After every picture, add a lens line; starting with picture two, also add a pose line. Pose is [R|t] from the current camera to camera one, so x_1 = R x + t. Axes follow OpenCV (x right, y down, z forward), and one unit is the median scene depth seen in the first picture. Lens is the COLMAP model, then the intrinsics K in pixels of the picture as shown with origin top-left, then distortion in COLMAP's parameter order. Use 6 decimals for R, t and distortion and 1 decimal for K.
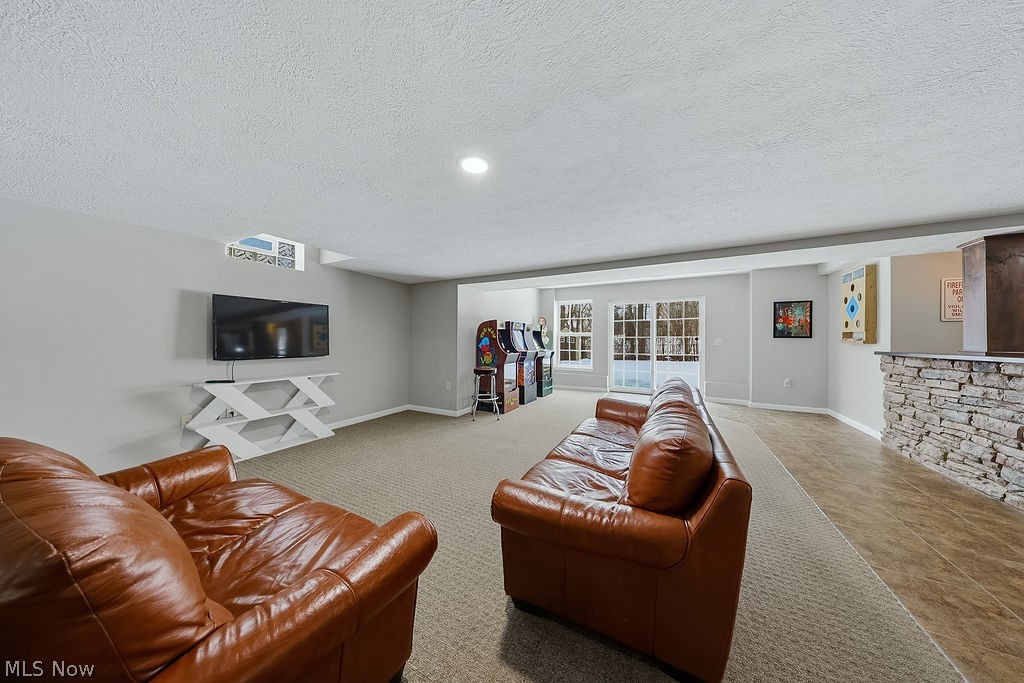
lens RADIAL K [[299.3, 0, 516.0], [0, 299.3, 339.9], [0, 0, 1]] dist [-0.001920, -0.000042]
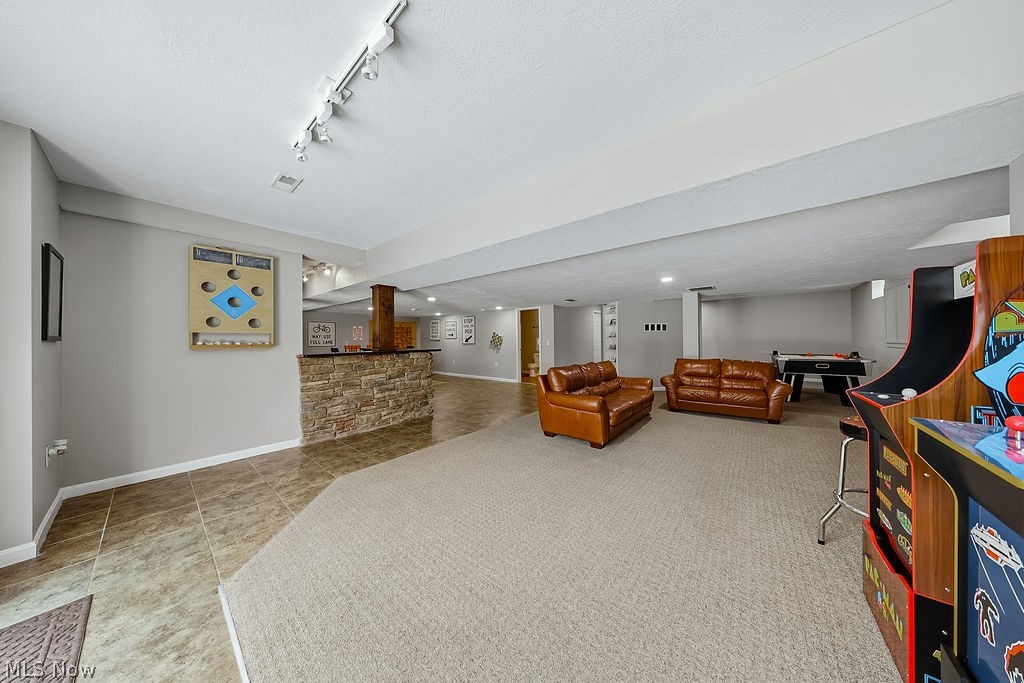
lens RADIAL K [[299.3, 0, 511.9], [0, 299.3, 341.7], [0, 0, 1]] dist [-0.001920, -0.000042]
pose [[-0.977415, 0.003021, 0.211309, 0.232114], [0.004317, 0.999975, 0.005673, -0.004544], [-0.211286, 0.006458, -0.977403, 1.299329]]
